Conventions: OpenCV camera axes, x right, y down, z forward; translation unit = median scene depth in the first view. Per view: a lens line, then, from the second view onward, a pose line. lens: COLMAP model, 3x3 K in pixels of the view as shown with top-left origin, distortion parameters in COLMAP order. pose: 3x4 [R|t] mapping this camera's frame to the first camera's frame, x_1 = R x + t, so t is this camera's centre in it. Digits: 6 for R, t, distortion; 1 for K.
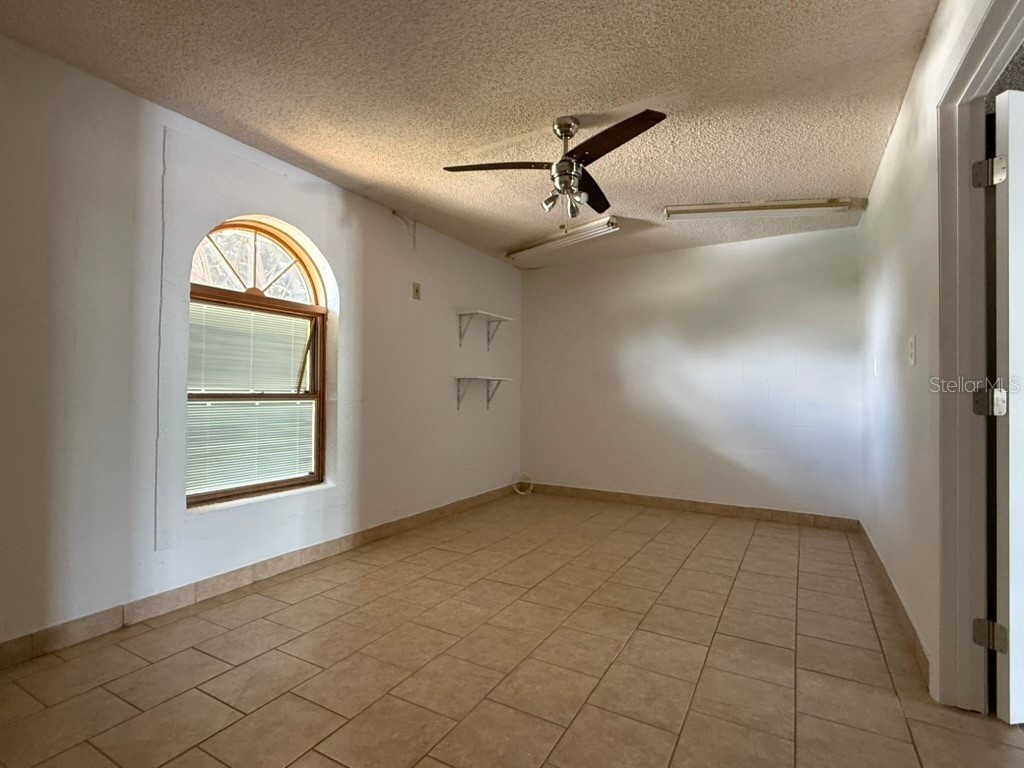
lens RADIAL K [[495.8, 0, 514.0], [0, 495.8, 386.8], [0, 0, 1]] dist [0.002191, -0.000609]
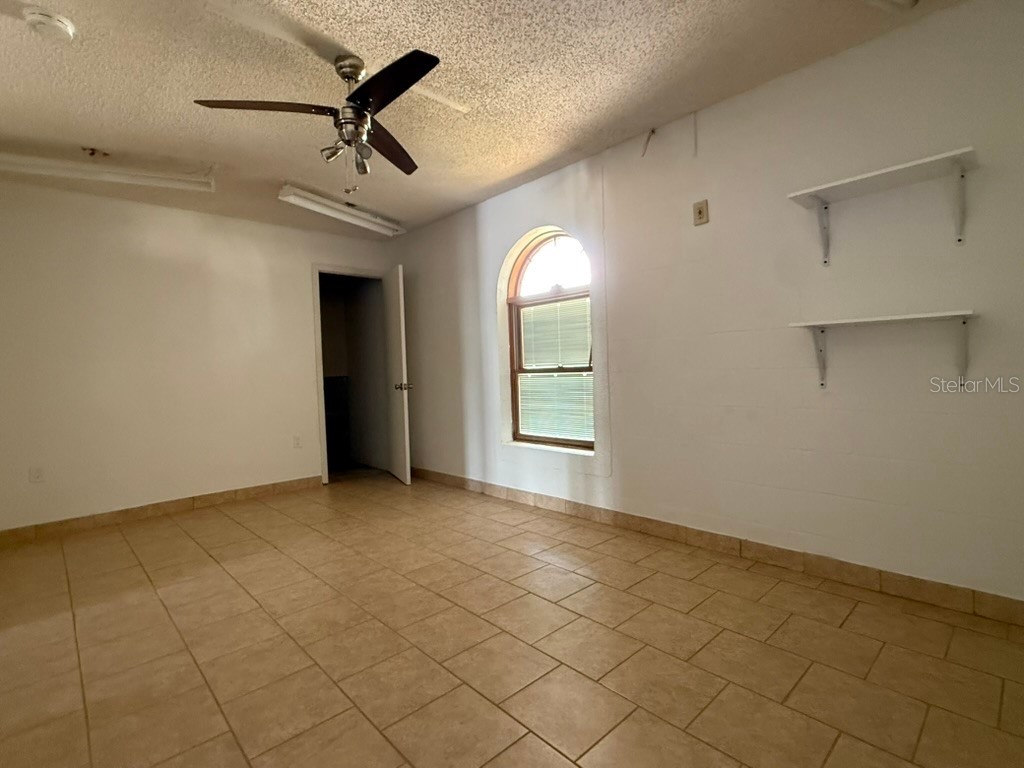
lens RADIAL K [[495.8, 0, 512.2], [0, 495.8, 386.4], [0, 0, 1]] dist [0.002191, -0.000609]
pose [[-0.287470, 0.037010, -0.957074, 0.772649], [0.045509, 0.998652, 0.024948, 0.027101], [0.956708, -0.036383, -0.288767, 1.319191]]
